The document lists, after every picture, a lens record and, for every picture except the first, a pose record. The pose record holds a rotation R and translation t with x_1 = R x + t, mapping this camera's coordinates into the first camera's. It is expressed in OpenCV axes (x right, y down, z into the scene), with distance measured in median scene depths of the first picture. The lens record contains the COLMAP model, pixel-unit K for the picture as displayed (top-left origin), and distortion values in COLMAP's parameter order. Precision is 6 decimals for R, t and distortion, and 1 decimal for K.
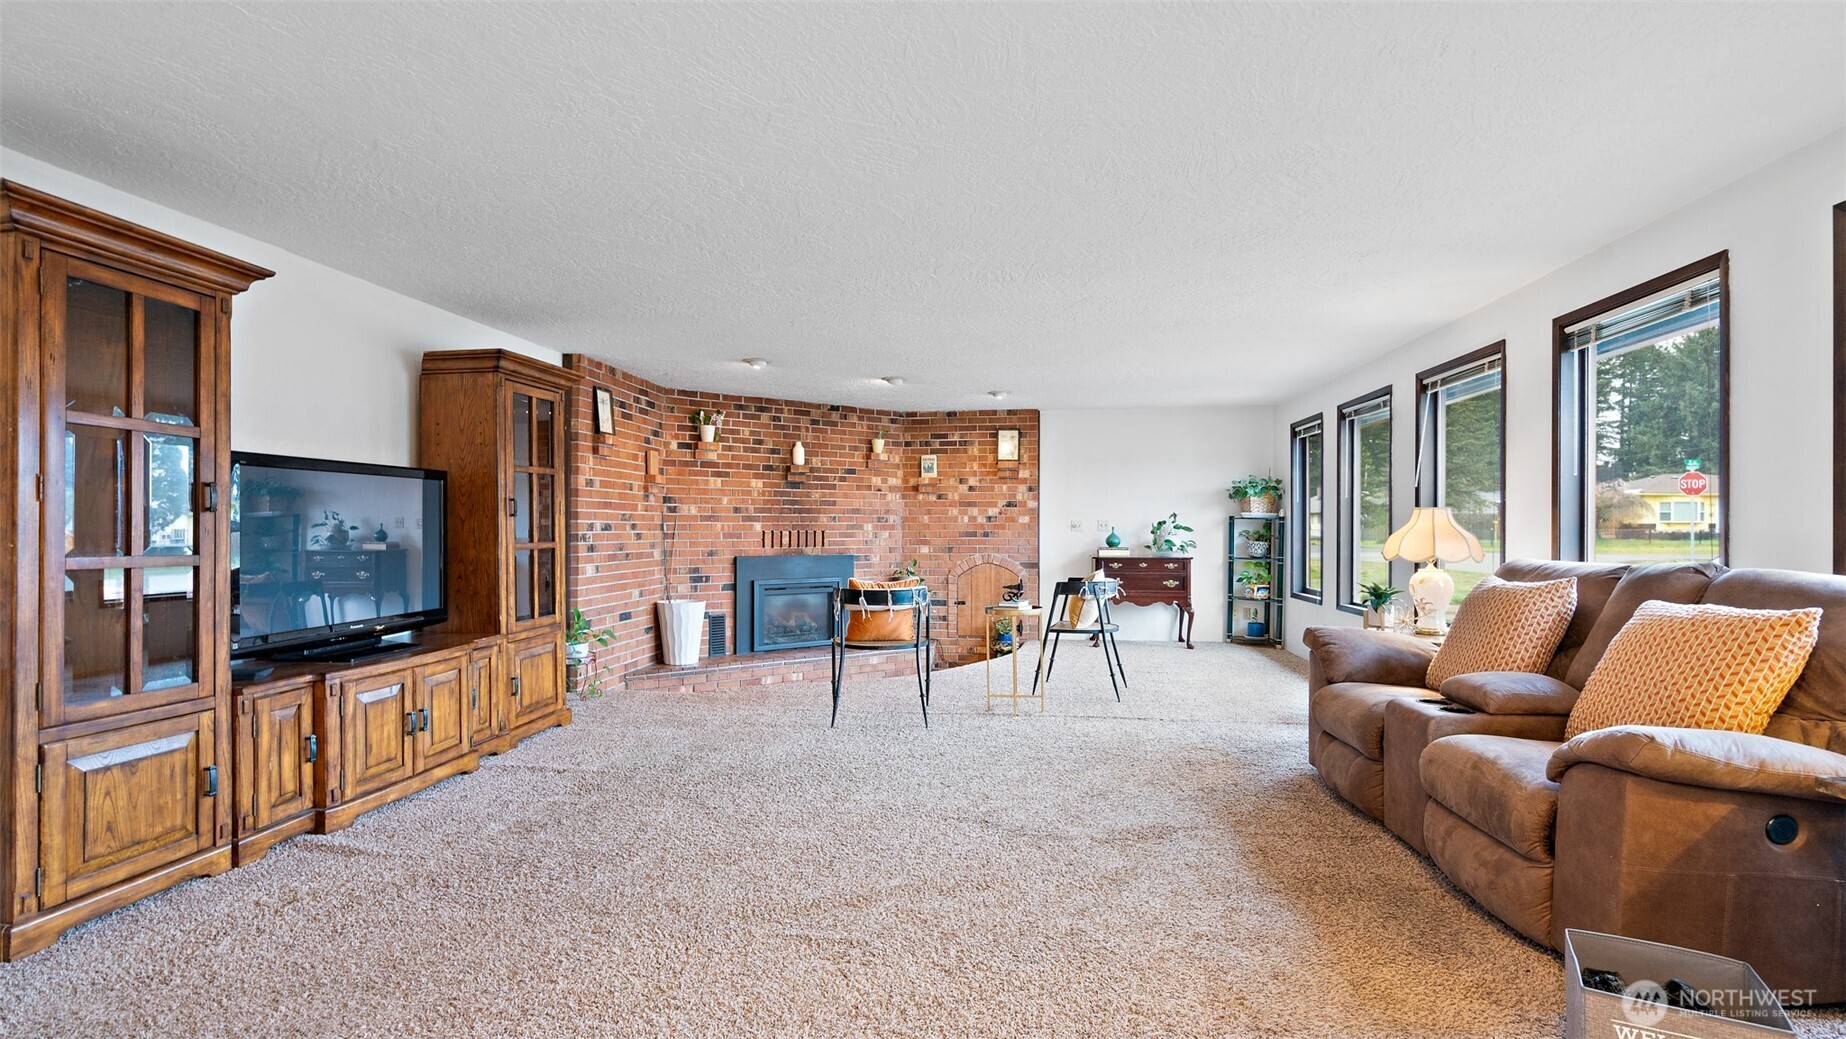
lens RADIAL K [[811.5, 0, 927.2], [0, 811.5, 504.9], [0, 0, 1]] dist [-0.012143, 0.006408]
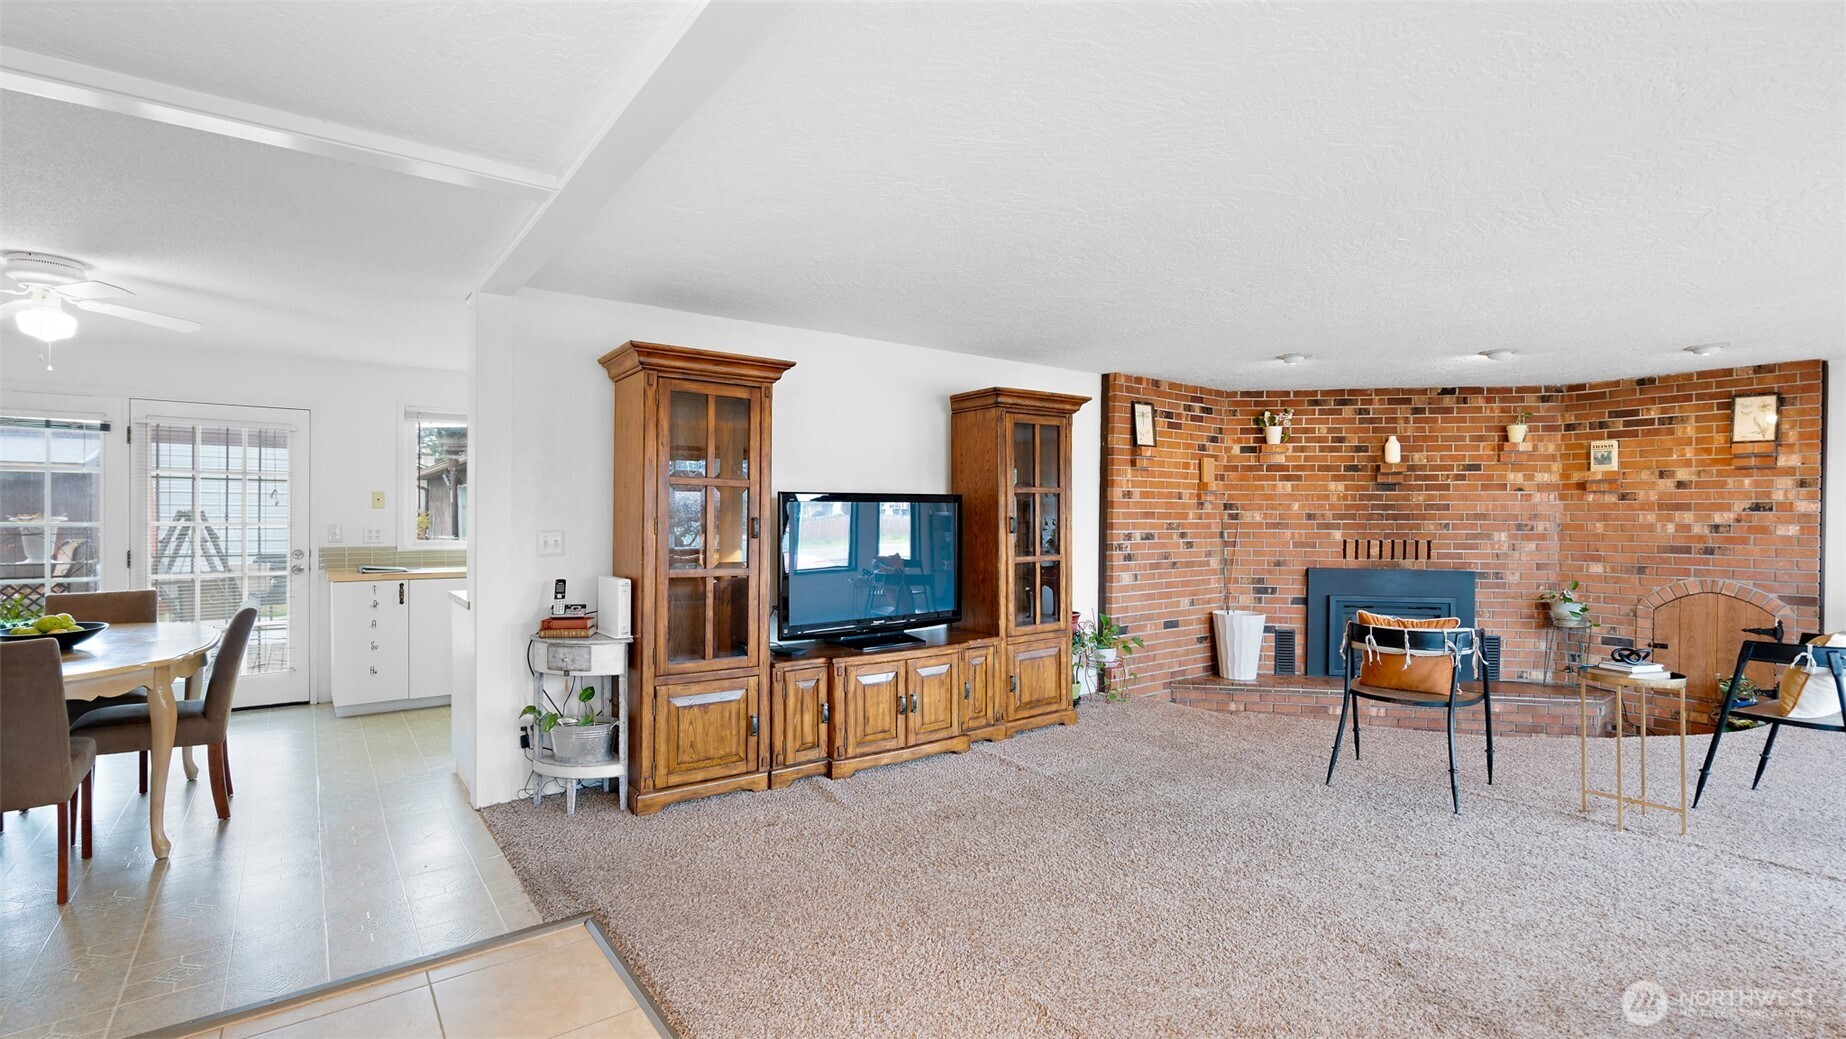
lens RADIAL K [[811.5, 0, 927.2], [0, 811.5, 504.9], [0, 0, 1]] dist [-0.012143, 0.006408]
pose [[0.711429, -0.005012, -0.702740, 0.134460], [0.010887, 0.999933, 0.003890, -0.020690], [0.702674, -0.010418, 0.711436, 0.073638]]
